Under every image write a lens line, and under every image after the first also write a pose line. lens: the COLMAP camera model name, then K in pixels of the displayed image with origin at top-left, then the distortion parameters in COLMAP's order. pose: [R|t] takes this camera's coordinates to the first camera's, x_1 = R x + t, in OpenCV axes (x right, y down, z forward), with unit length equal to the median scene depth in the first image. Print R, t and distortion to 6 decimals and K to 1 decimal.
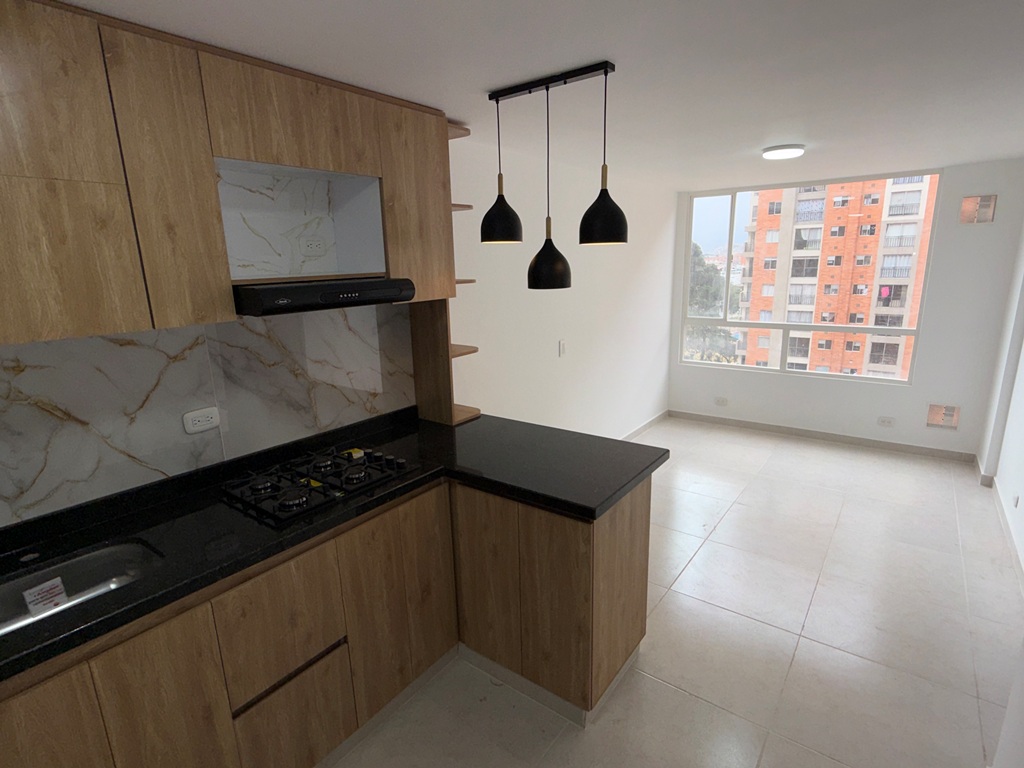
lens RADIAL K [[530.3, 0, 514.2], [0, 530.3, 386.6], [0, 0, 1]] dist [0.000326, 0.000034]
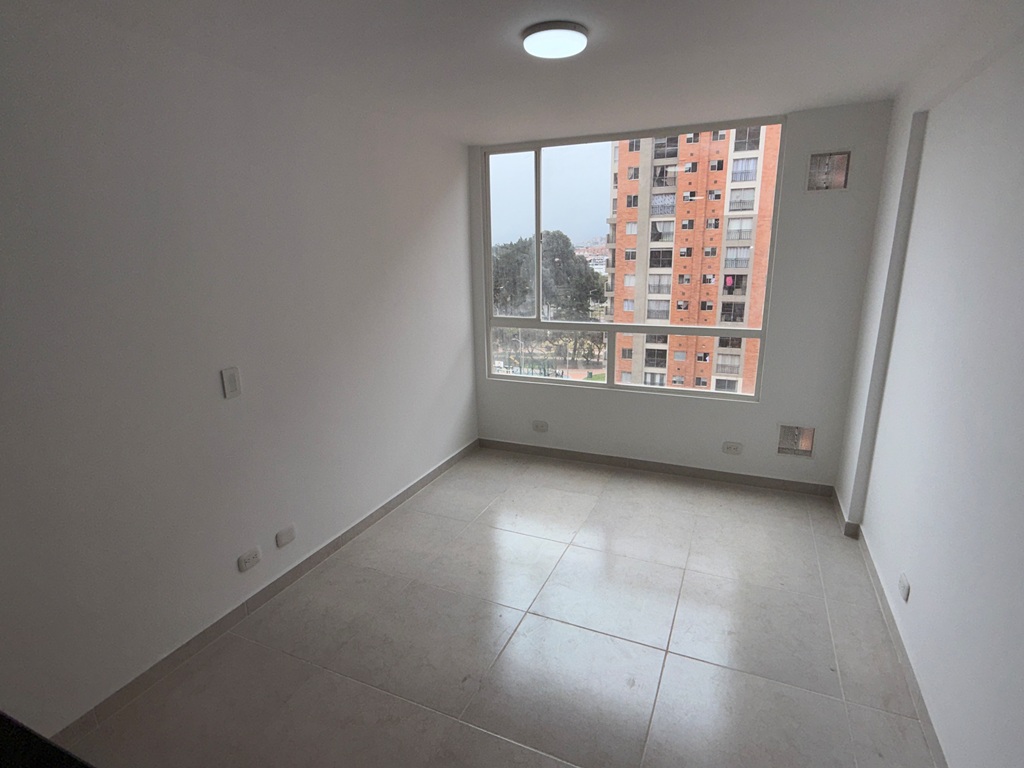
lens RADIAL K [[530.3, 0, 514.2], [0, 530.3, 386.6], [0, 0, 1]] dist [0.000326, 0.000034]
pose [[0.975050, -0.049992, 0.216281, 0.422970], [0.046581, 0.998697, 0.020844, -0.104398], [-0.217041, -0.010249, 0.976109, 0.582311]]
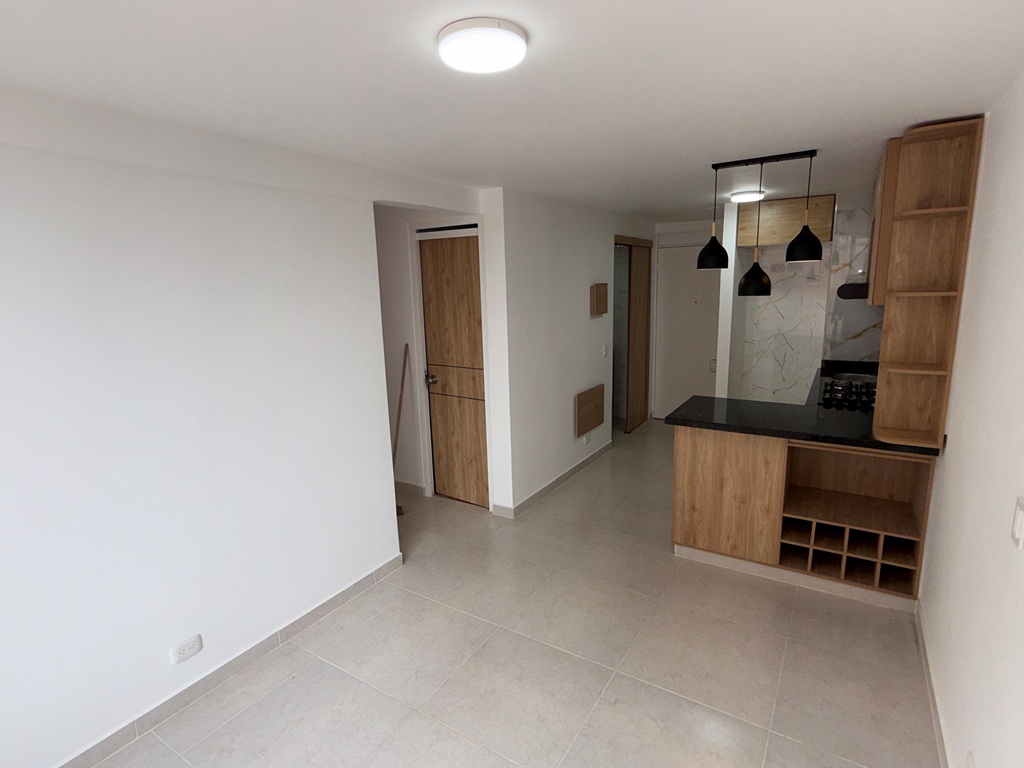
lens RADIAL K [[530.3, 0, 514.2], [0, 530.3, 386.6], [0, 0, 1]] dist [0.000326, 0.000034]
pose [[-0.995389, 0.068319, -0.067332, 0.685928], [0.034103, 0.908135, 0.417286, -0.484898], [0.089655, 0.413066, -0.906277, 1.939937]]
